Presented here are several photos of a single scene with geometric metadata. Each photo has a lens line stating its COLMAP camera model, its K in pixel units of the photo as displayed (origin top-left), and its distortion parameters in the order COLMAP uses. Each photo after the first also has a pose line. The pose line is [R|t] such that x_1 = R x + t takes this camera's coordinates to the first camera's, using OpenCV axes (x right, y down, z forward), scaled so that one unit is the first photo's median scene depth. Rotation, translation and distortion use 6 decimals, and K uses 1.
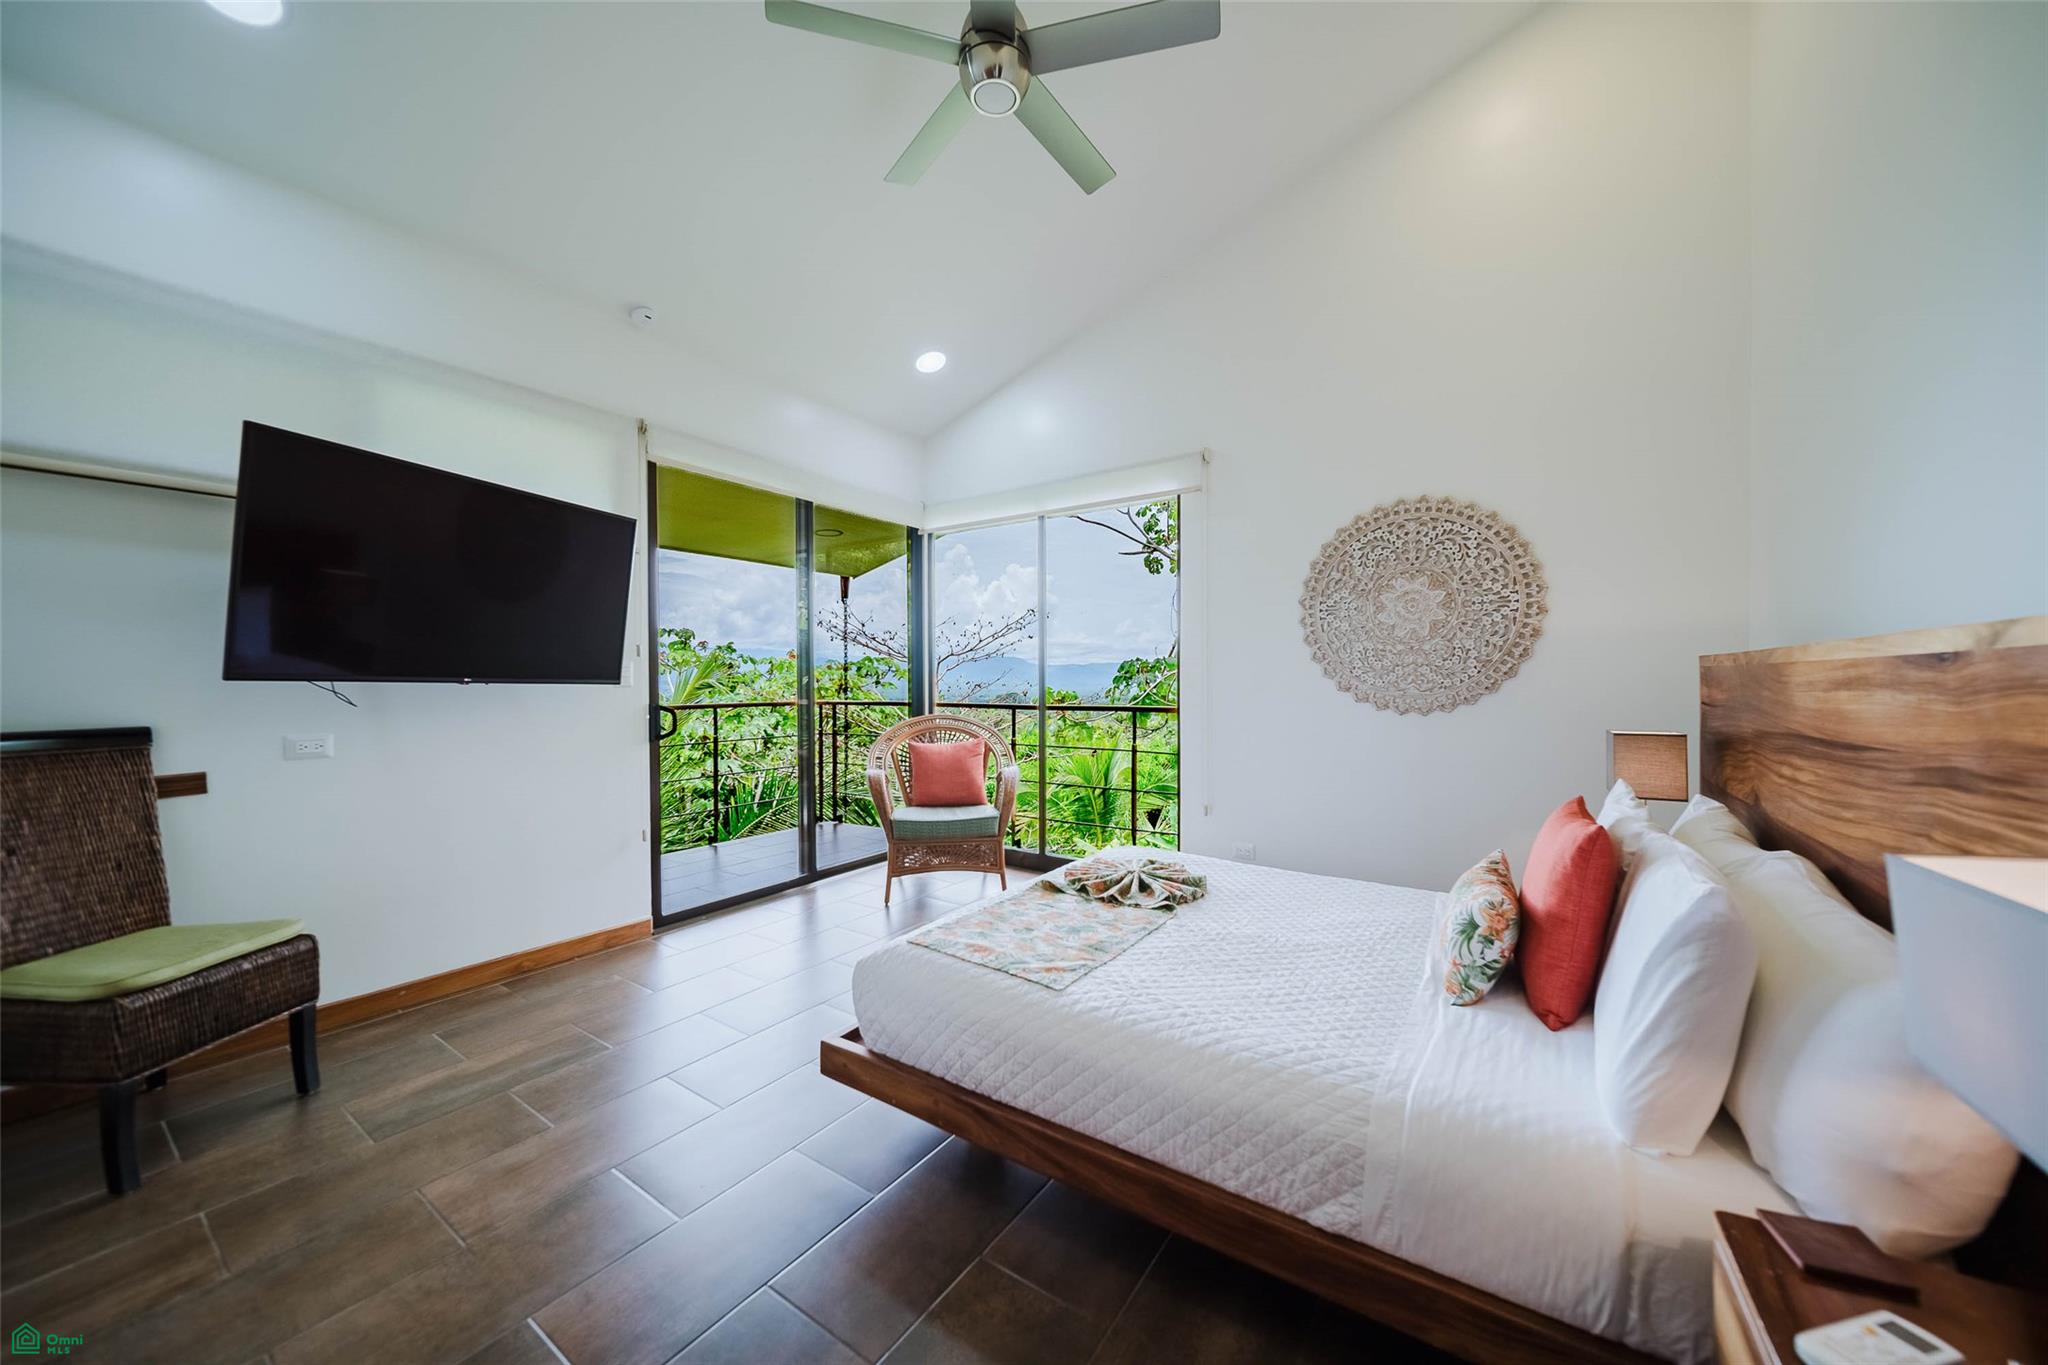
lens RADIAL K [[720.8, 0, 1029.9], [0, 720.8, 679.9], [0, 0, 1]] dist [0.001390, 0.000021]
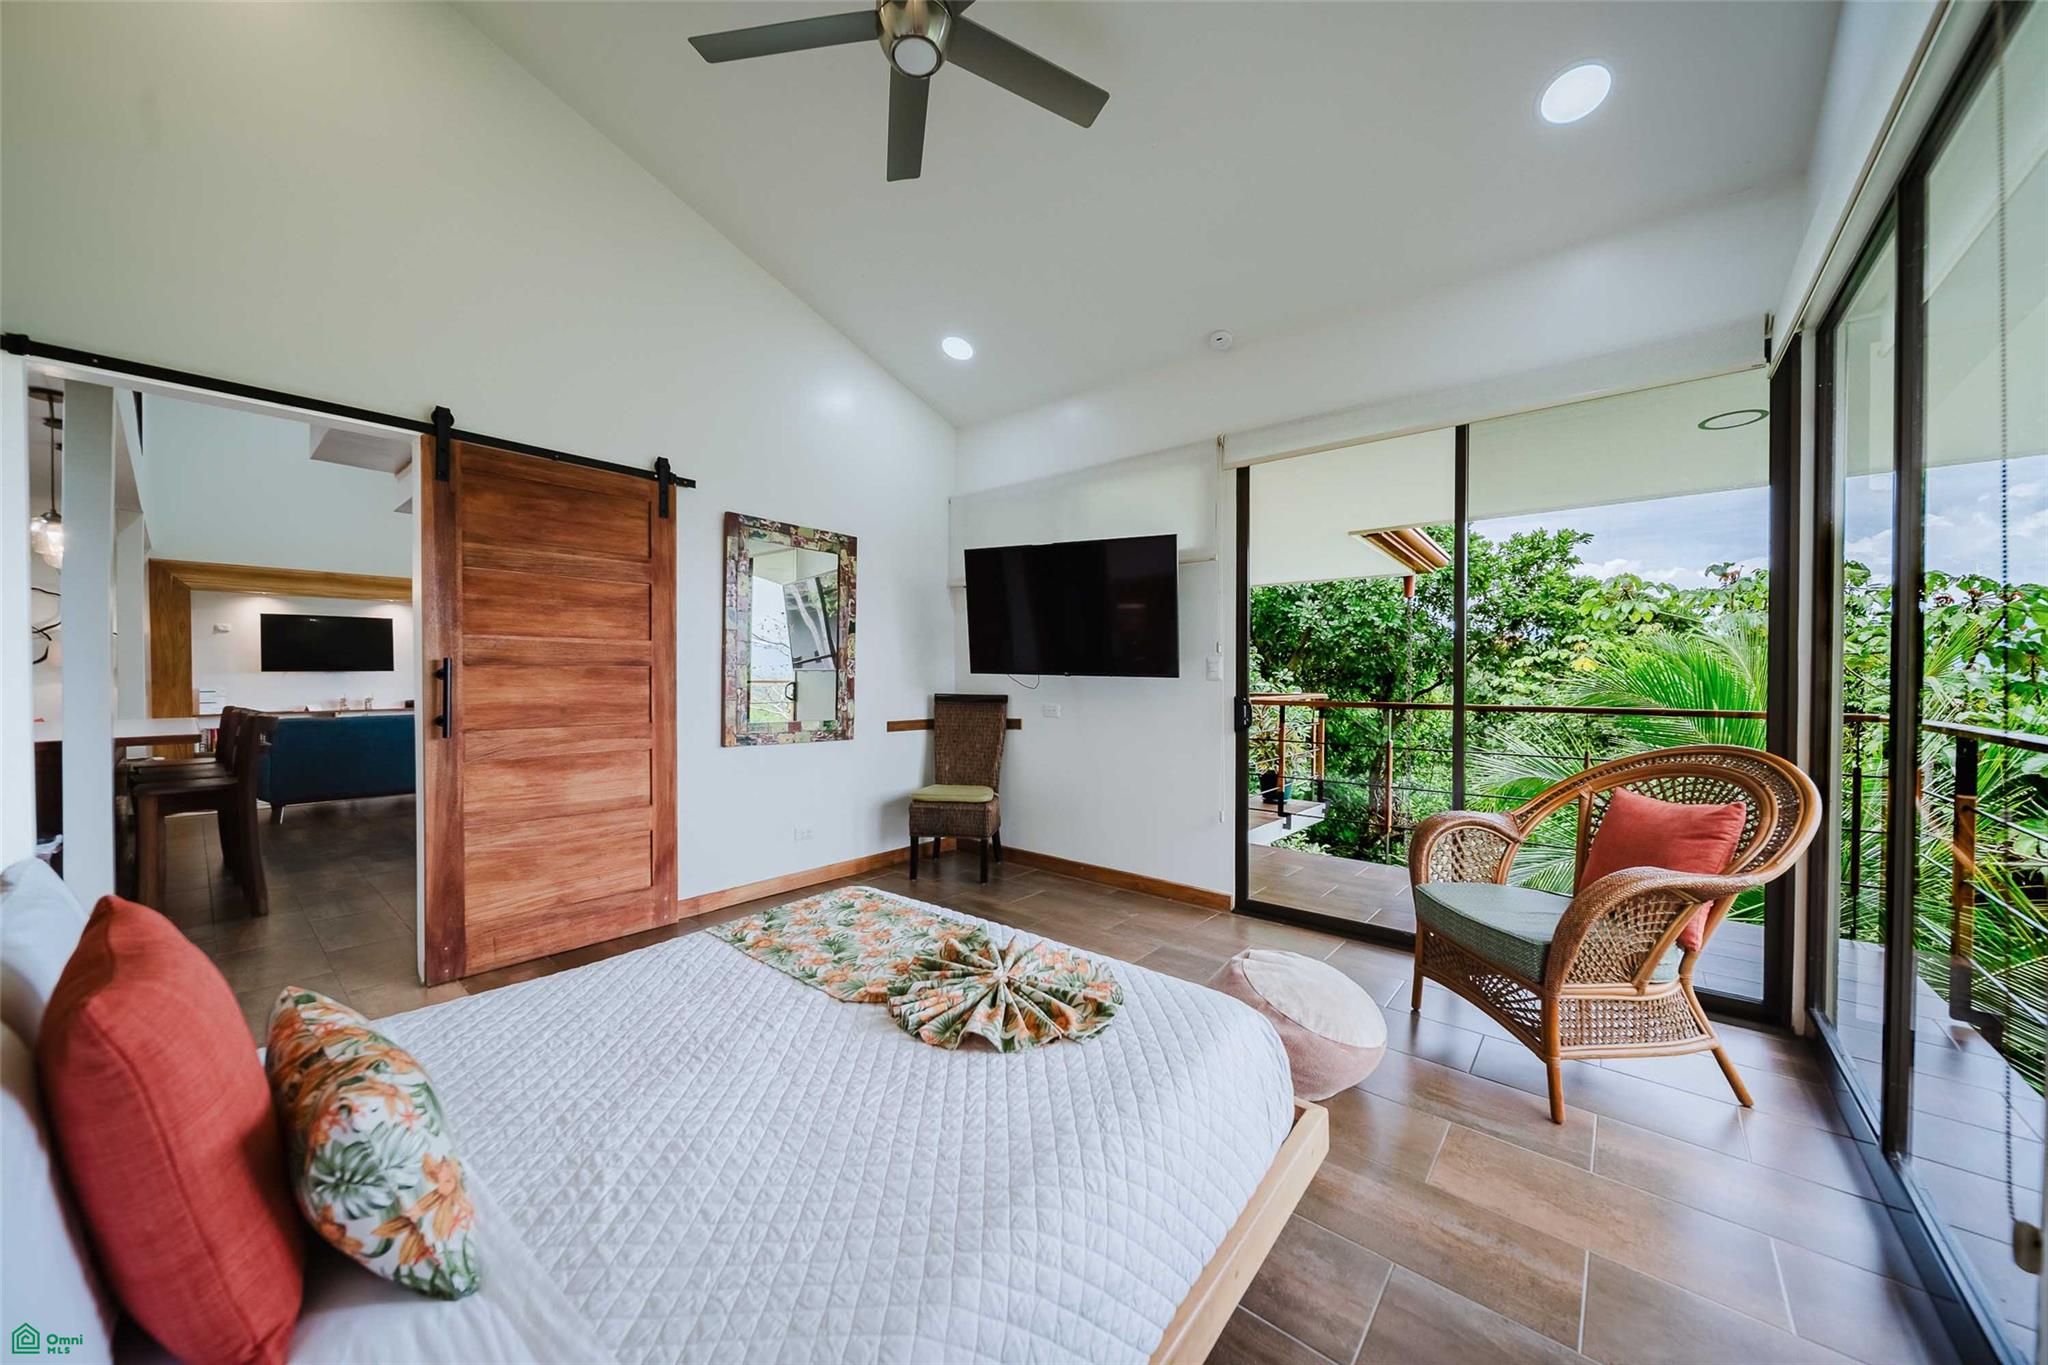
lens RADIAL K [[720.8, 0, 1019.4], [0, 720.8, 681.9], [0, 0, 1]] dist [0.001390, 0.000021]
pose [[-0.103811, 0.013324, -0.994508, 0.852173], [-0.001297, 0.999908, 0.013531, -0.003335], [0.994596, 0.002695, -0.103784, 1.185451]]
